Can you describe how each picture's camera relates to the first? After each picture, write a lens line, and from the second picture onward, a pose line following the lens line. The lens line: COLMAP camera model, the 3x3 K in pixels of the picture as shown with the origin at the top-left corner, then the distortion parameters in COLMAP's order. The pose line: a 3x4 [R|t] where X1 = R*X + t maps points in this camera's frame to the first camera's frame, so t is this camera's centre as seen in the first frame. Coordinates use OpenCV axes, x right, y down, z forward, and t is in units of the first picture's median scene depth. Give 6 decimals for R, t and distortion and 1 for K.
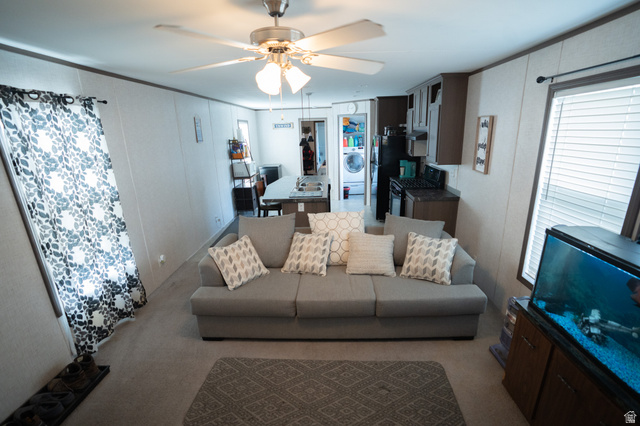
lens RADIAL K [[294.1, 0, 324.9], [0, 294.1, 216.2], [0, 0, 1]] dist [-0.053103, 0.013243]
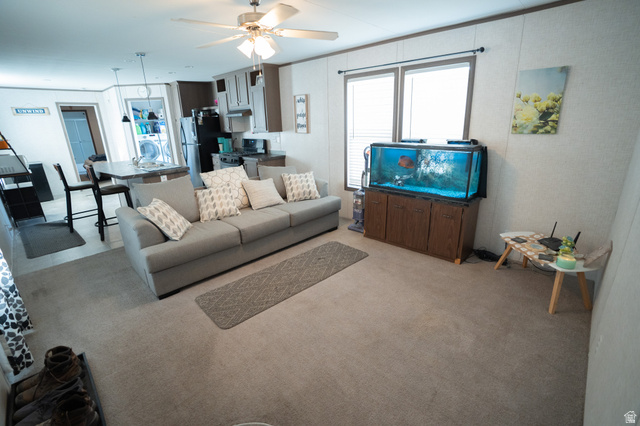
lens RADIAL K [[294.1, 0, 322.4], [0, 294.1, 216.9], [0, 0, 1]] dist [-0.053103, 0.013243]
pose [[0.672937, -0.218225, 0.706777, -0.612423], [0.215197, 0.971920, 0.095197, 0.161106], [-0.707705, 0.088035, 0.701002, -0.102348]]
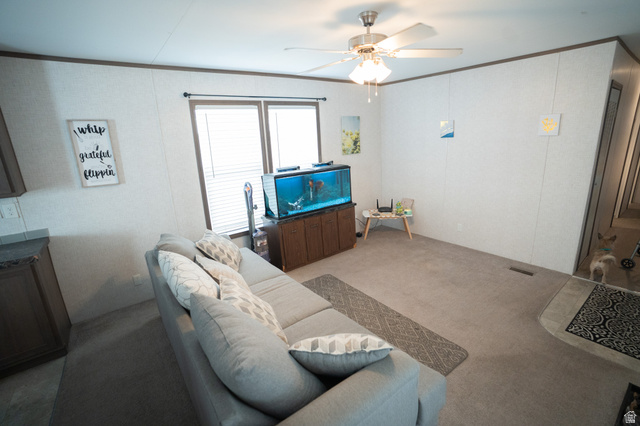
lens RADIAL K [[294.1, 0, 334.4], [0, 294.1, 215.5], [0, 0, 1]] dist [-0.053103, 0.013243]
pose [[-0.647635, -0.144991, 0.748028, -0.600445], [0.278289, 0.868896, 0.409359, -0.253934], [-0.709312, 0.473283, -0.522379, 1.101016]]
